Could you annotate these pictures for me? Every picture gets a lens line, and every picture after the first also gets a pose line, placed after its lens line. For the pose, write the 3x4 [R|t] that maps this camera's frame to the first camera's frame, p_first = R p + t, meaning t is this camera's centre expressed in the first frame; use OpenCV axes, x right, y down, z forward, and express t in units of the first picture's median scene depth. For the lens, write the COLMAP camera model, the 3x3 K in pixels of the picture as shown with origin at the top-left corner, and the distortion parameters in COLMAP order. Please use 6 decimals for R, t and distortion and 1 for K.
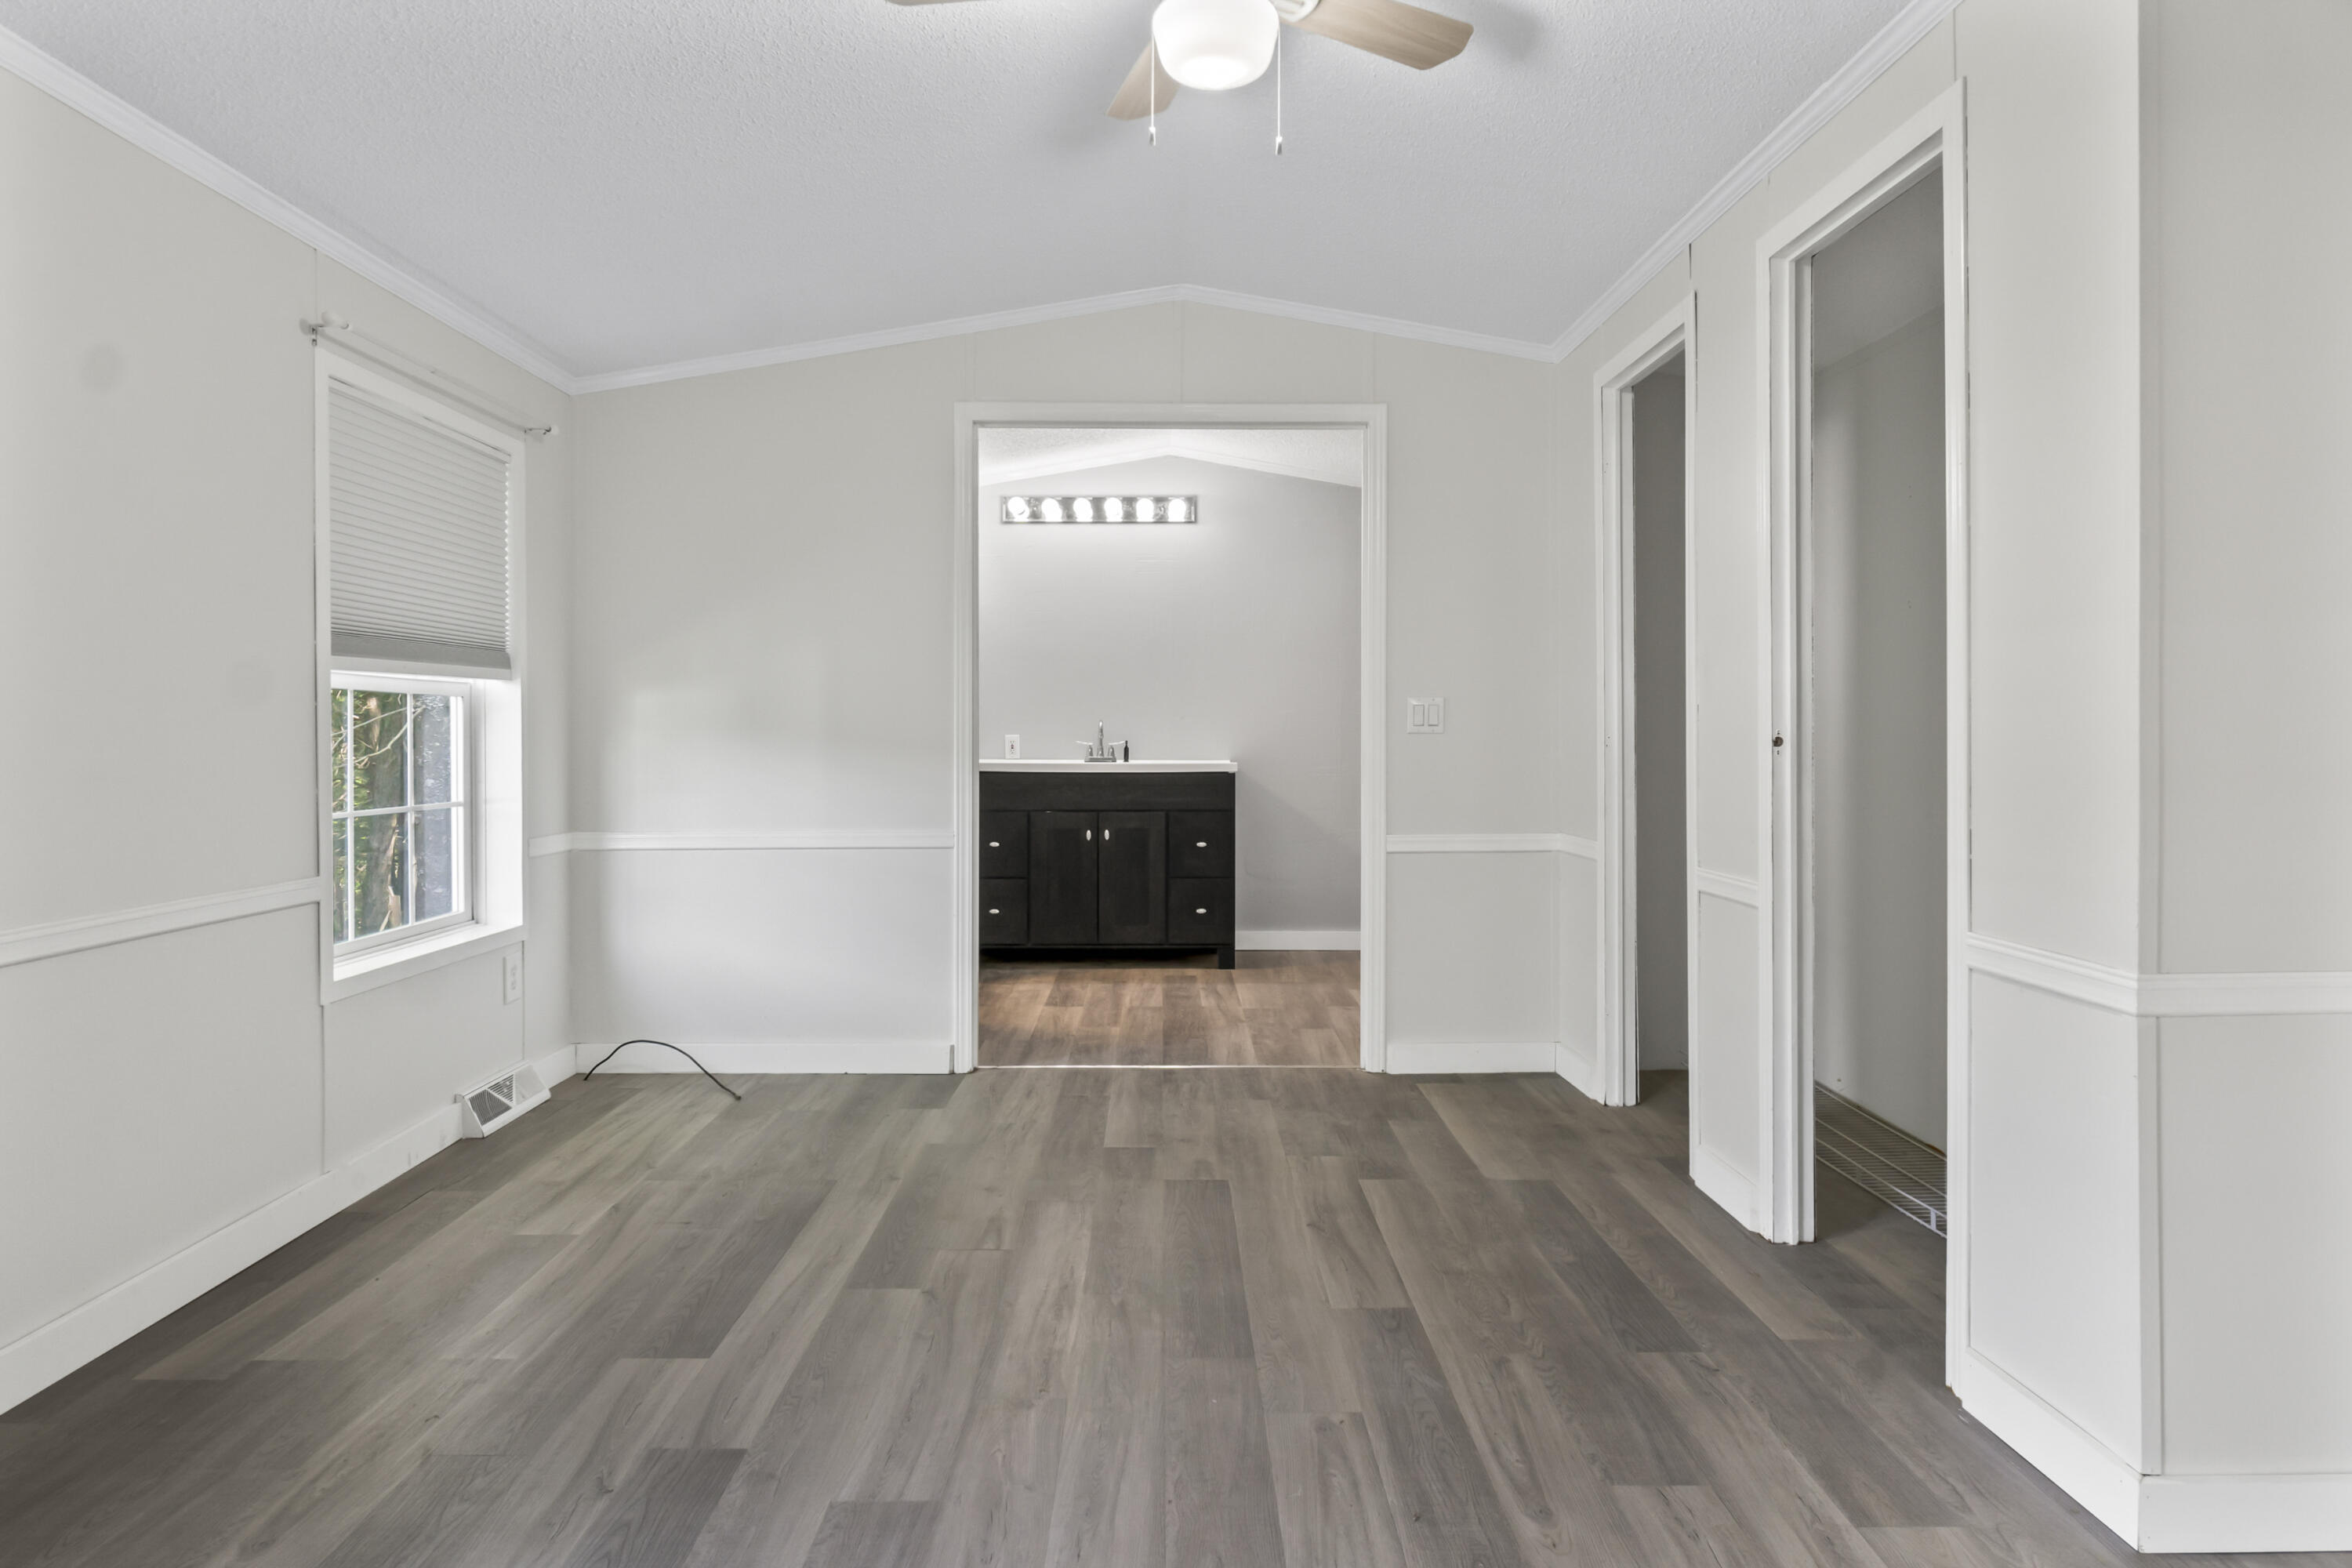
lens RADIAL K [[1376.9, 0, 1170.9], [0, 1376.9, 763.1], [0, 0, 1]] dist [0.005697, -0.001903]
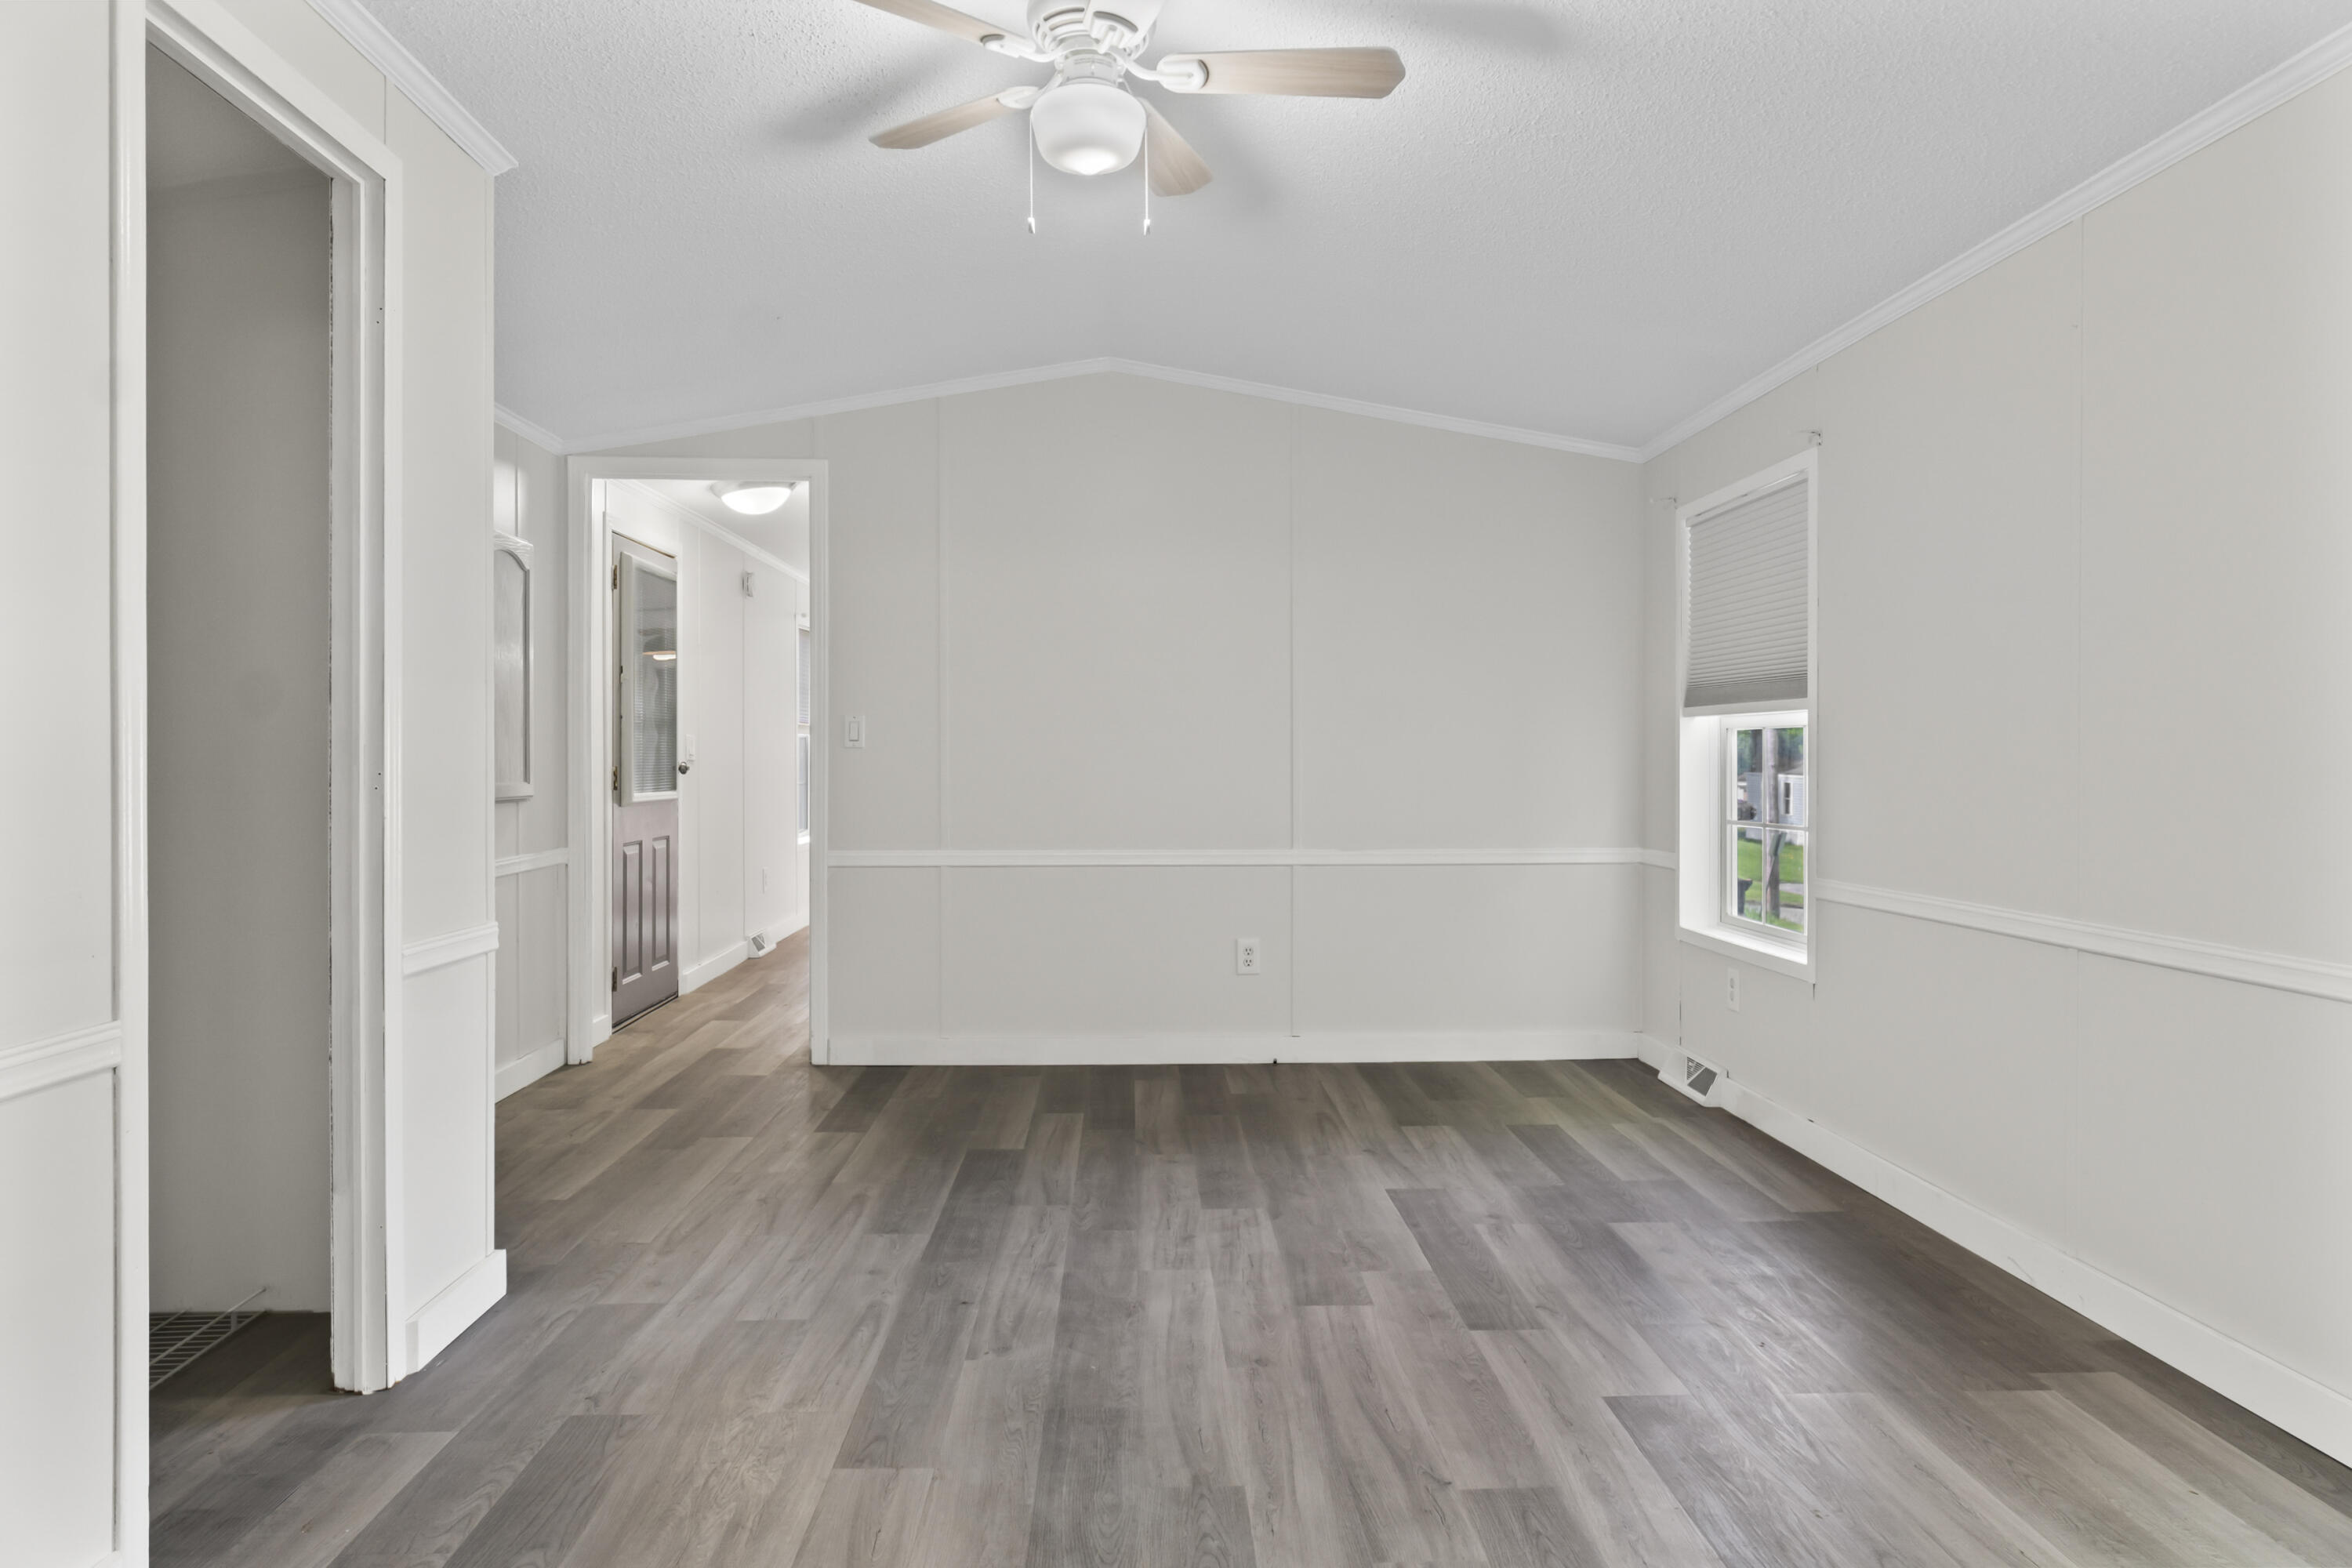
lens RADIAL K [[1485.8, 0, 1184.5], [0, 1485.8, 780.2], [0, 0, 1]] dist [0.006051, -0.001851]
pose [[-0.999584, 0.001735, -0.028786, -0.007838], [0.000741, 0.999405, 0.034492, -0.047189], [0.028829, 0.034456, -0.998990, 2.134799]]
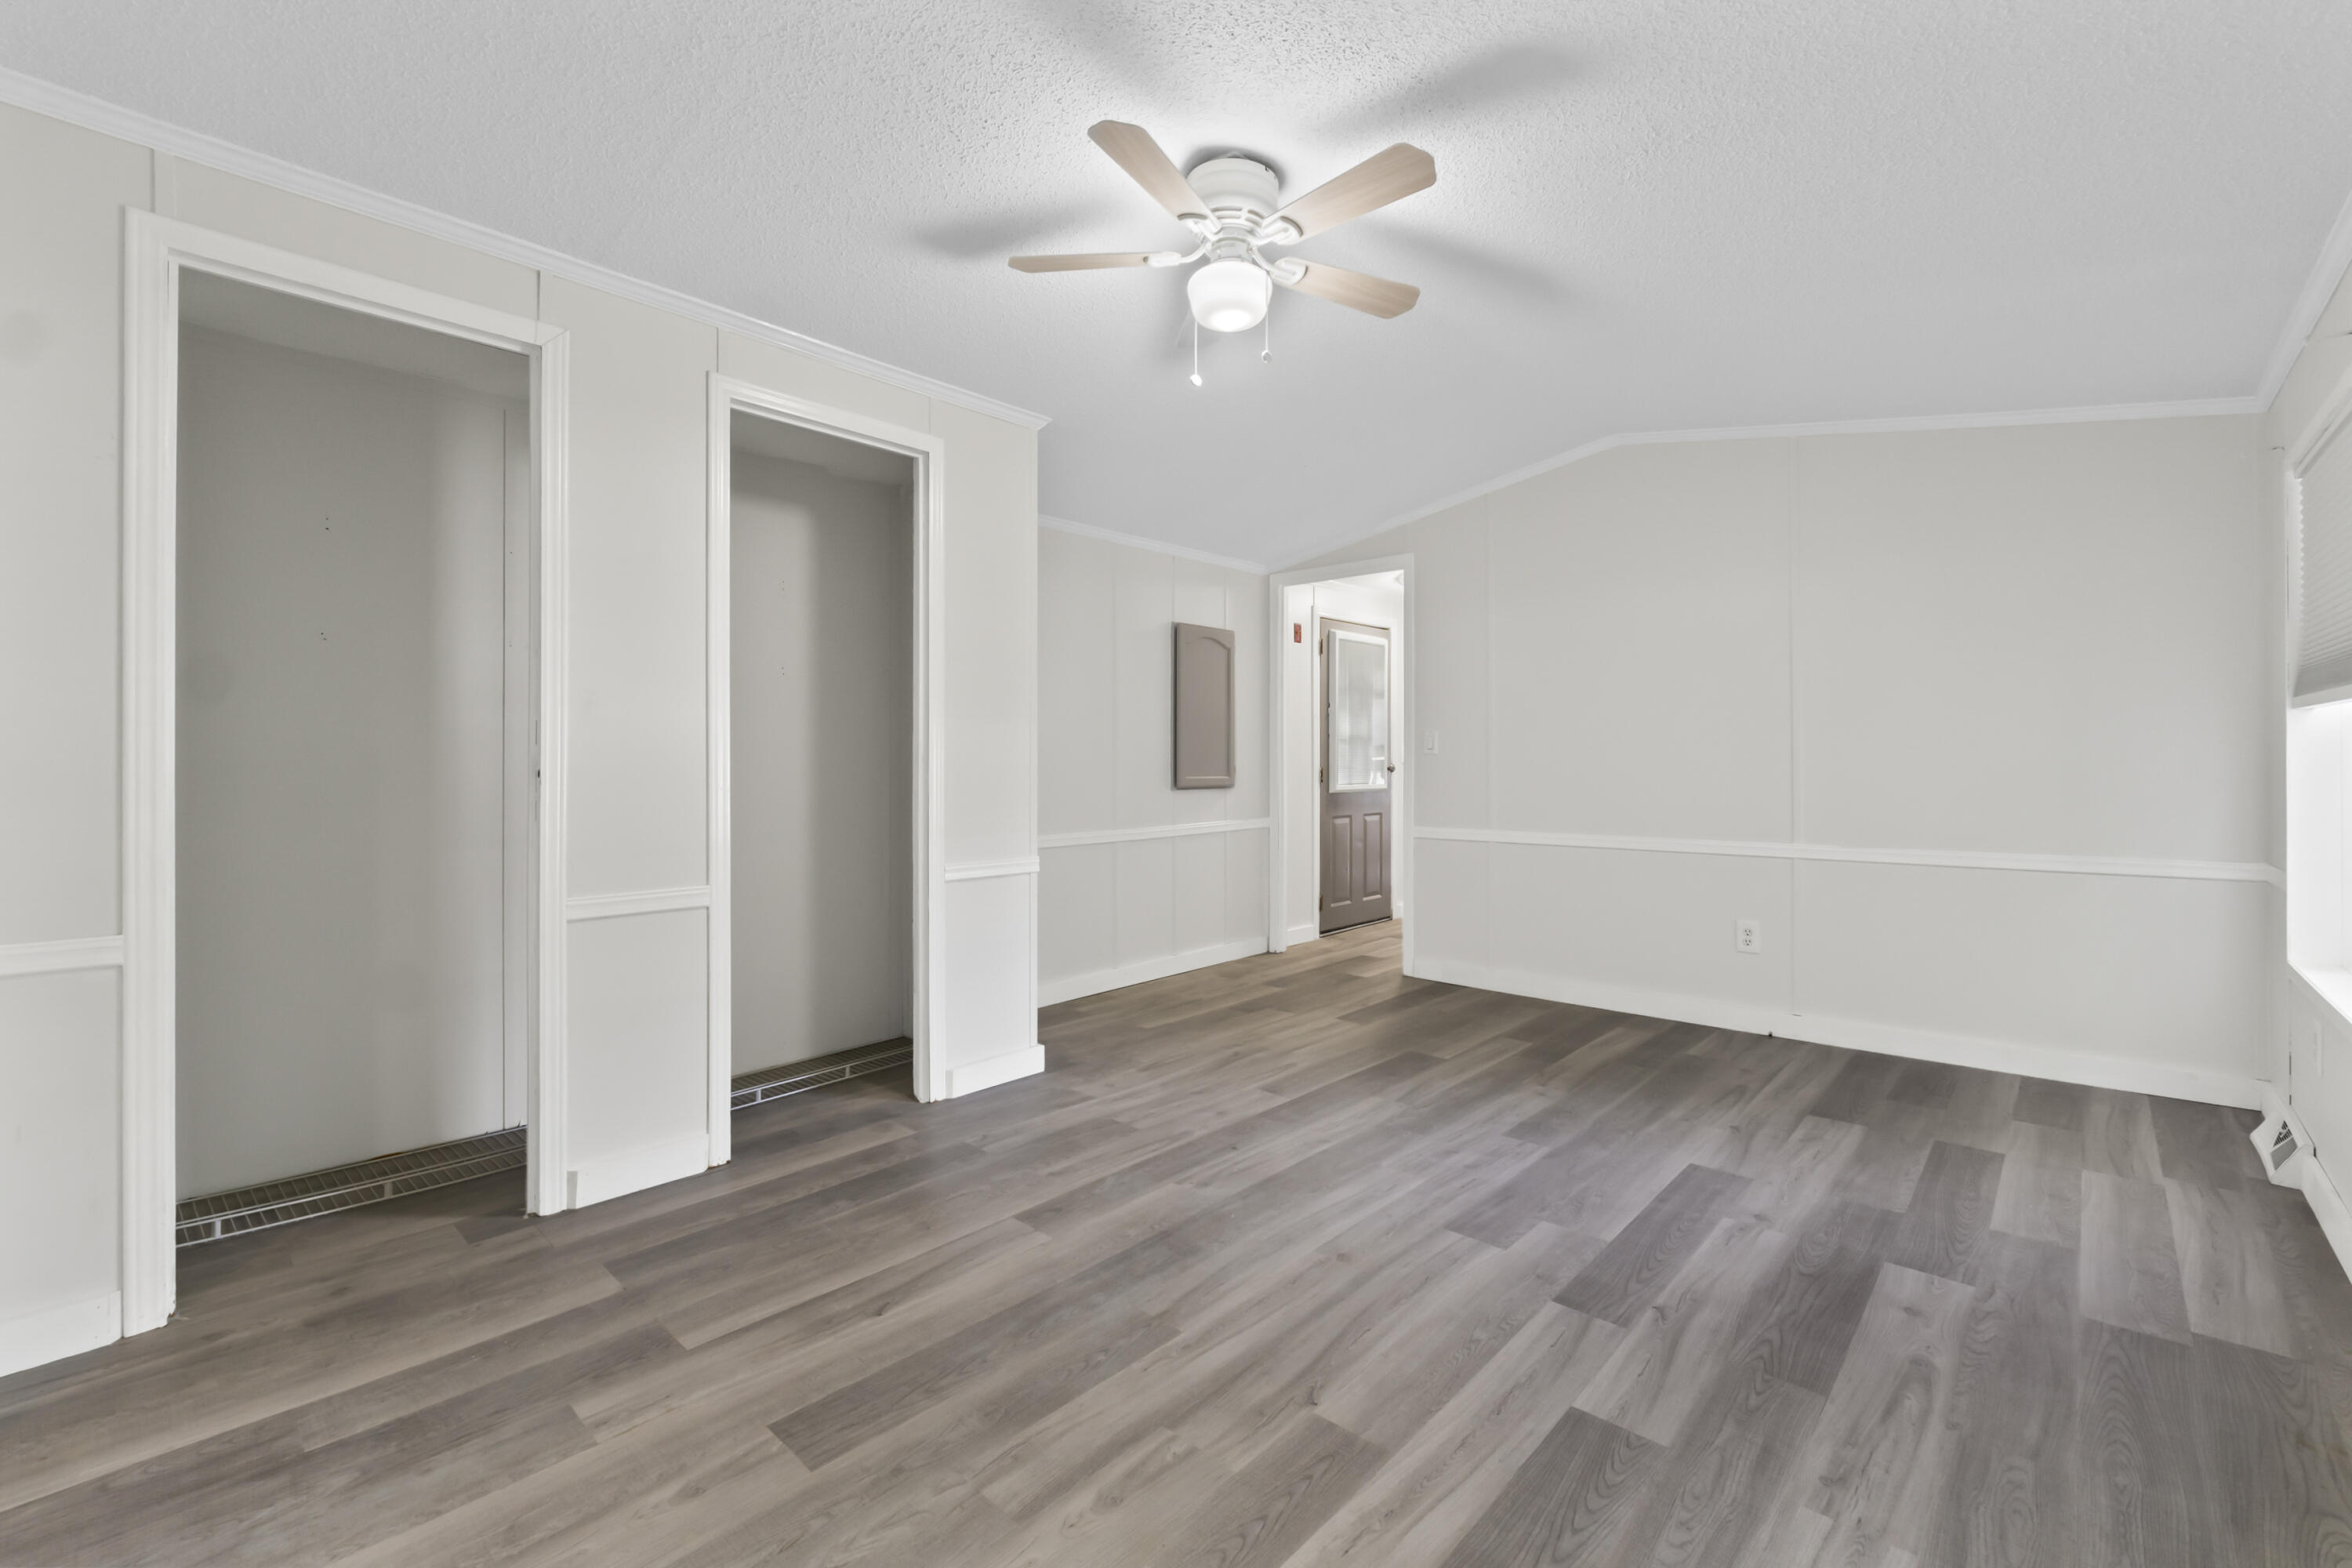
lens RADIAL K [[988.2, 0, 1168.8], [0, 988.2, 763.0], [0, 0, 1]] dist [-0.010481, 0.000684]
pose [[-0.722718, 0.003569, 0.691134, -0.639537], [0.018163, 0.999739, 0.013831, -0.038162], [-0.690904, 0.022549, -0.722595, 1.767007]]
